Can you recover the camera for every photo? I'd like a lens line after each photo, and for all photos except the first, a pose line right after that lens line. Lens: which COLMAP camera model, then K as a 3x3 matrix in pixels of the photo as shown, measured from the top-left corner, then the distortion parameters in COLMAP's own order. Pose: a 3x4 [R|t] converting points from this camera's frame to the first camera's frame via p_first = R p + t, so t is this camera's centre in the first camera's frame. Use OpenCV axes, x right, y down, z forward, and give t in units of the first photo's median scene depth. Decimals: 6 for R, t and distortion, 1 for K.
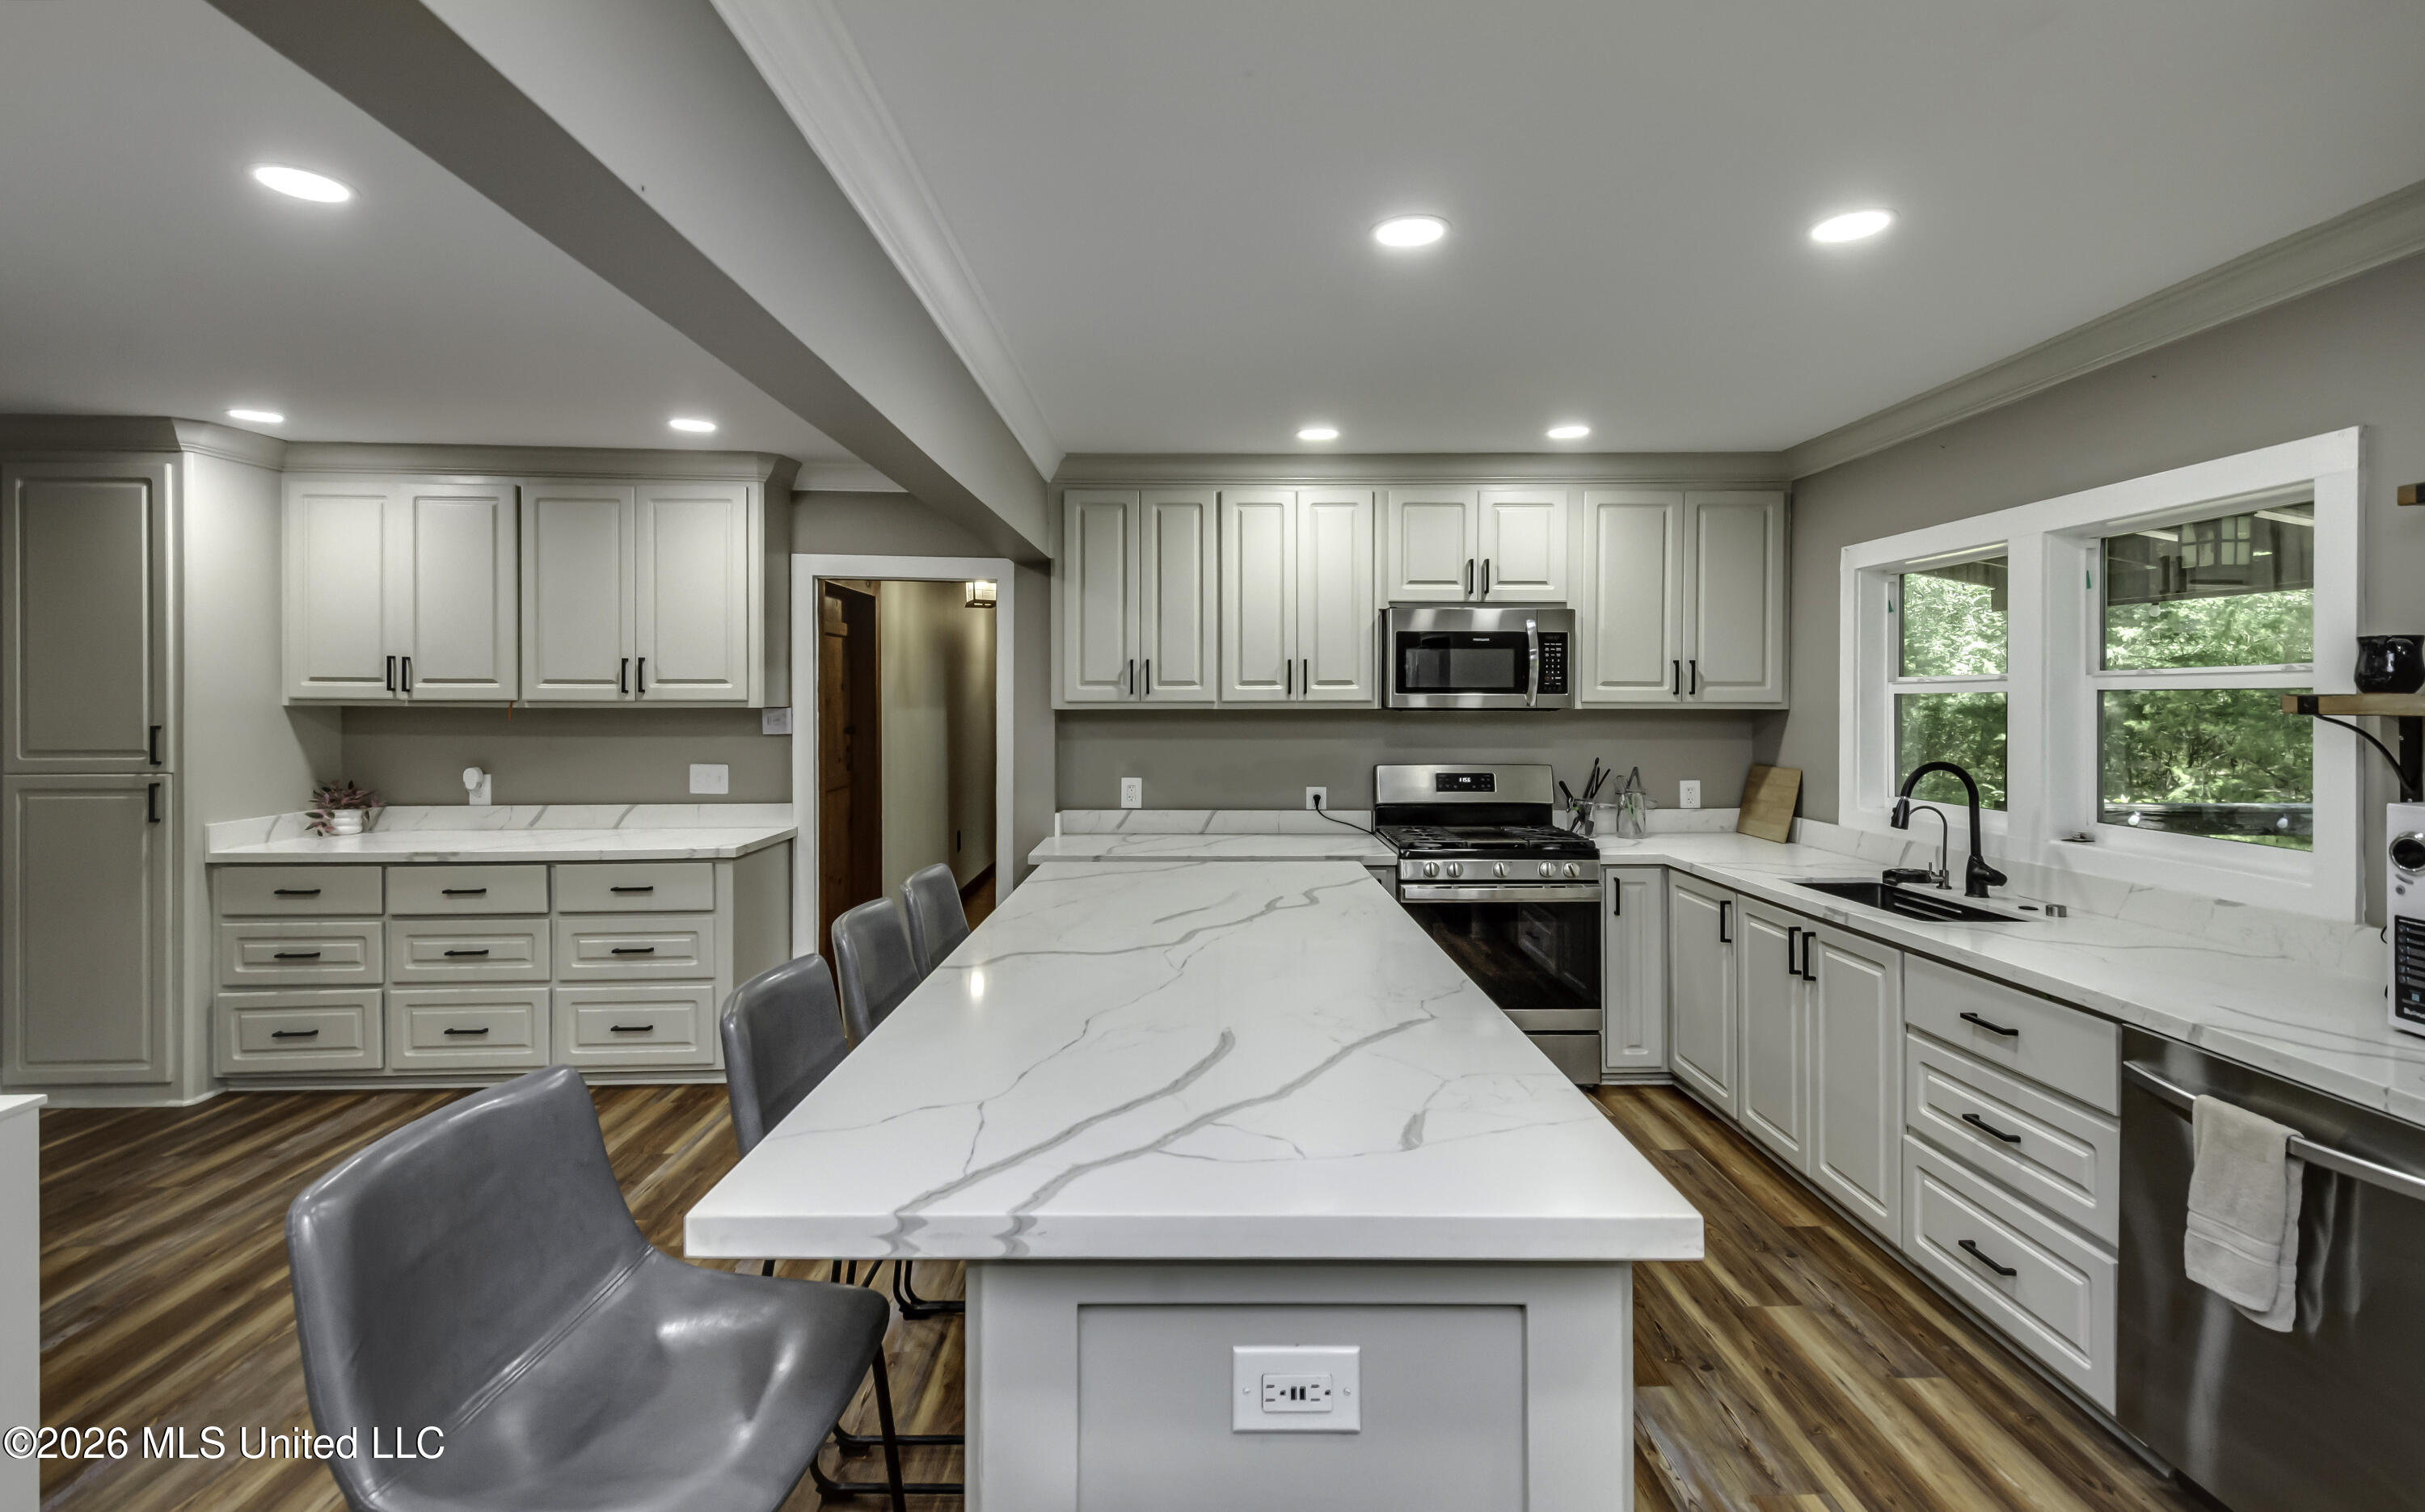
lens RADIAL K [[1090.6, 0, 1205.8], [0, 1090.6, 698.8], [0, 0, 1]] dist [0.001423, 0.000087]
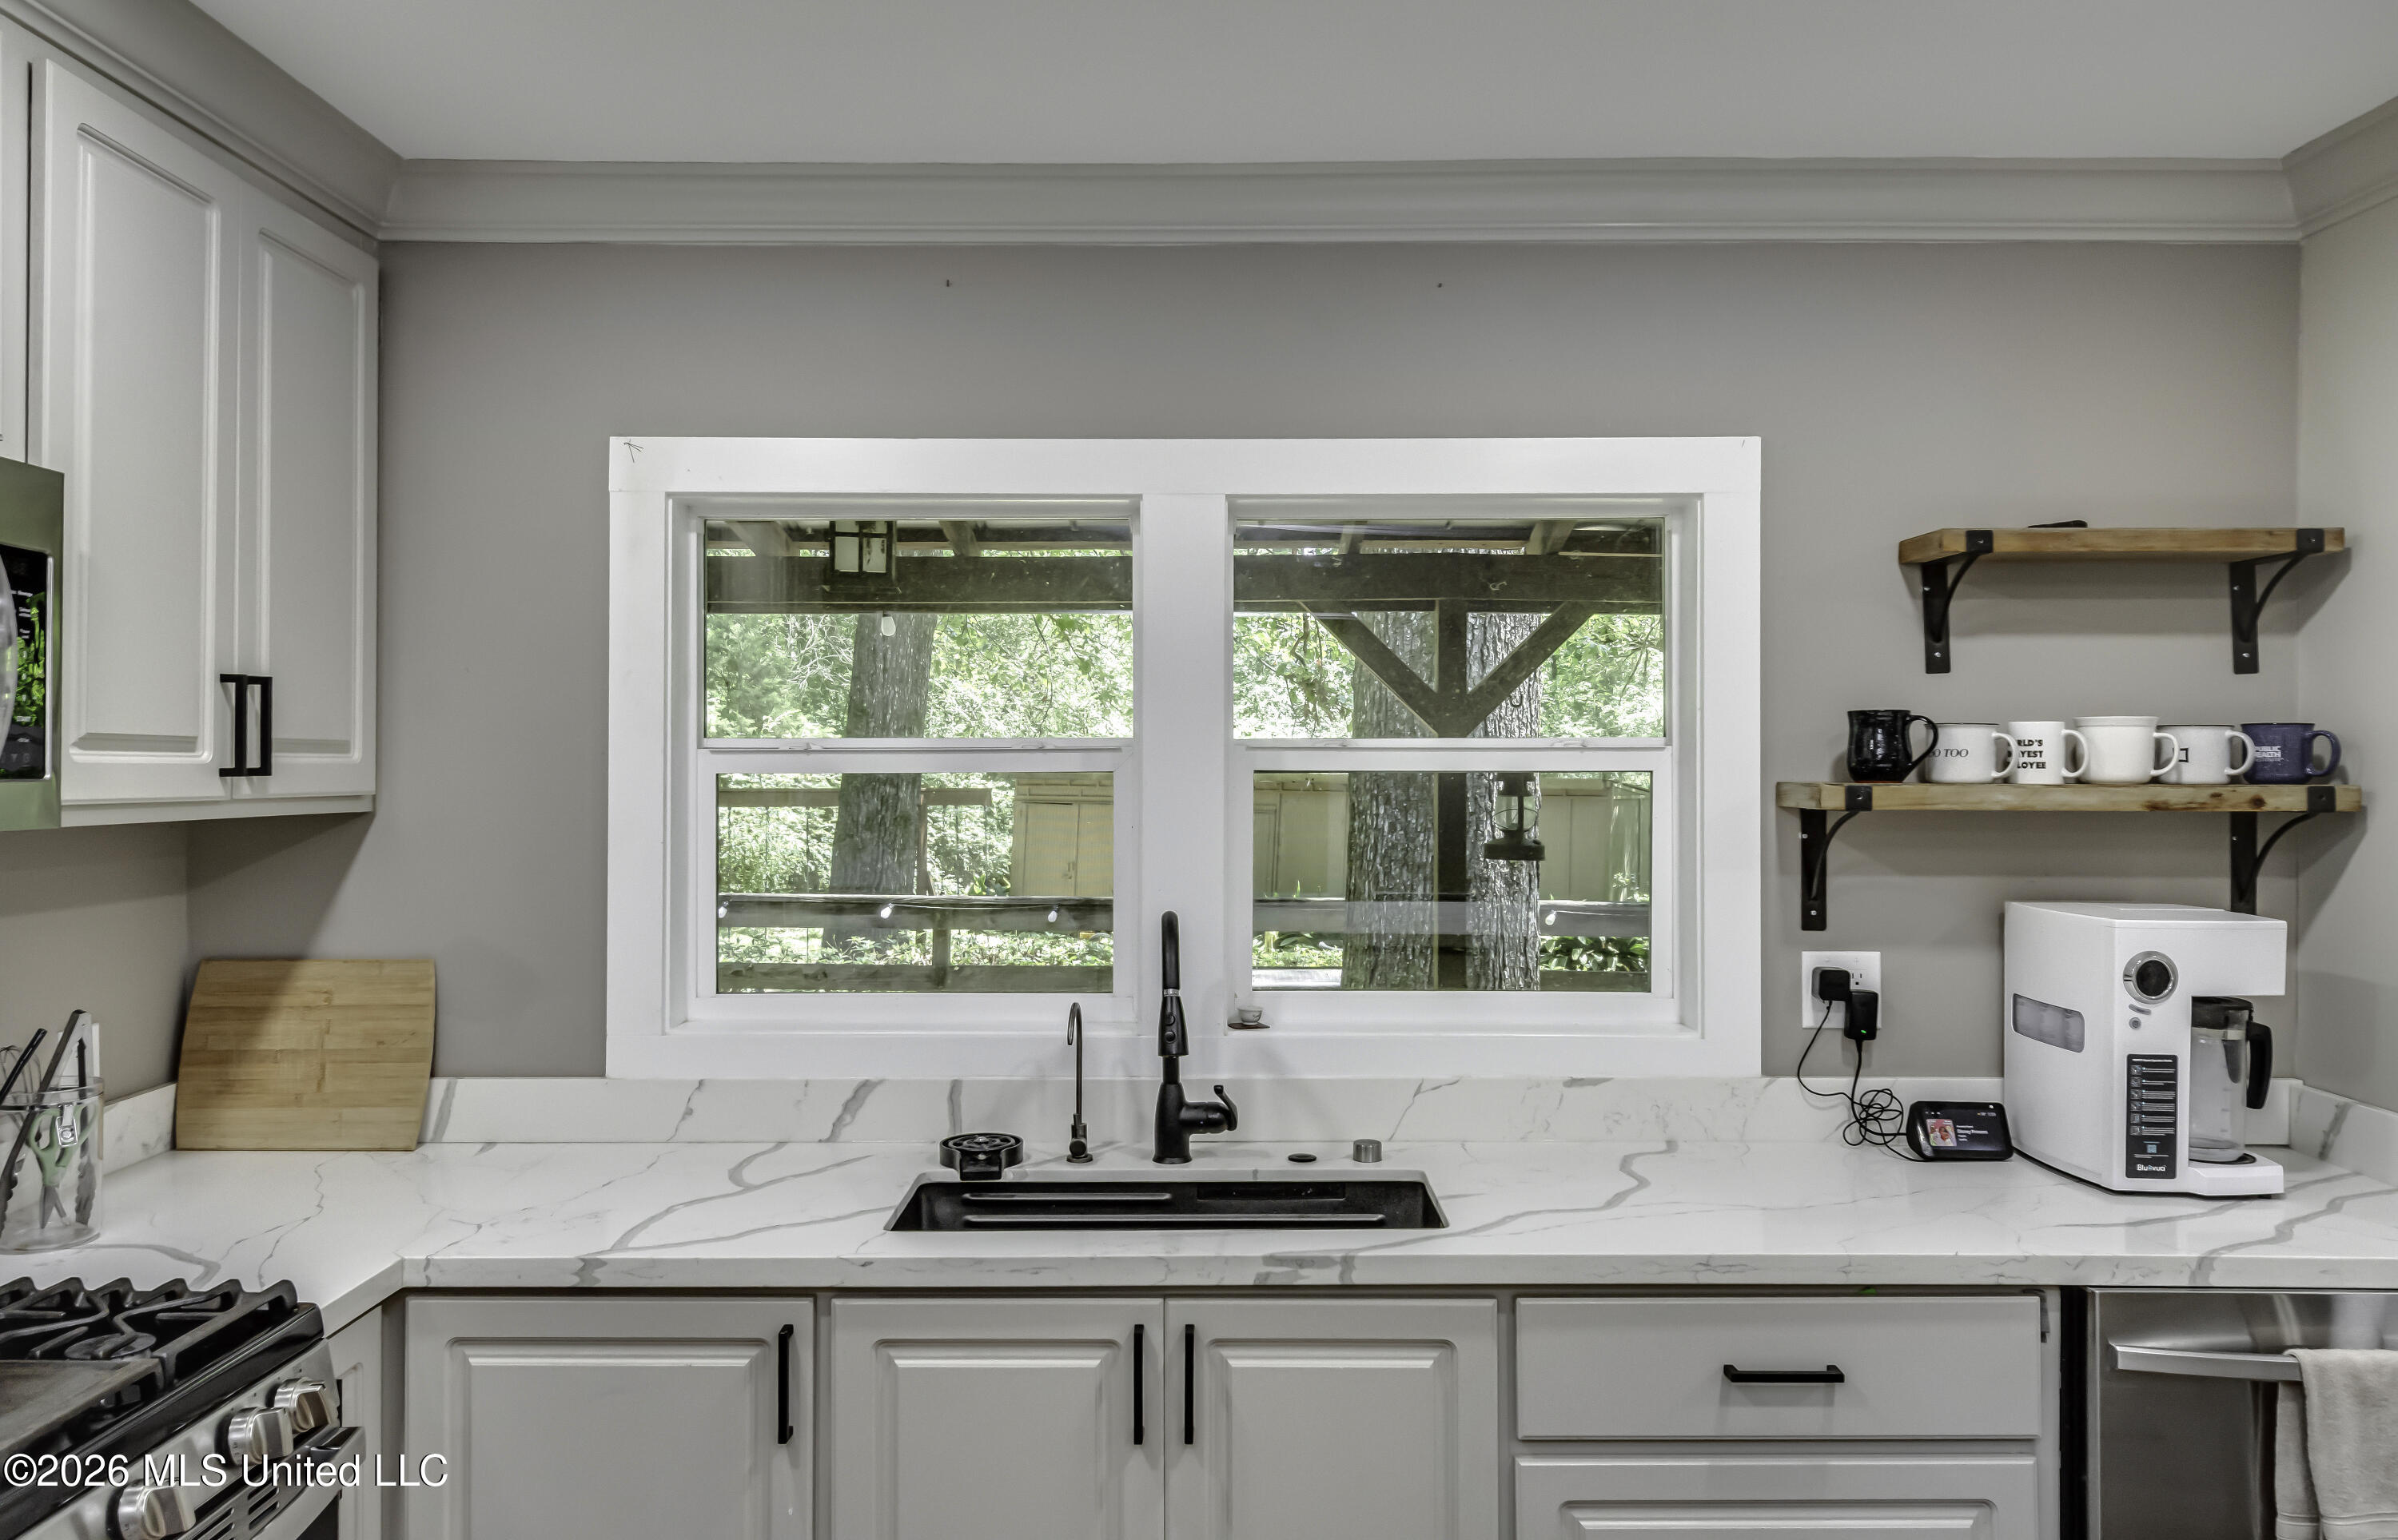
lens RADIAL K [[1768.1, 0, 1199.0], [0, 1768.1, 770.0], [0, 0, 1]] dist [0.025070, 0.001464]
pose [[0.015763, -0.004262, 0.999867, -0.111359], [-0.000898, 0.999990, 0.004277, -0.009048], [-0.999875, -0.000966, 0.015759, 0.711725]]
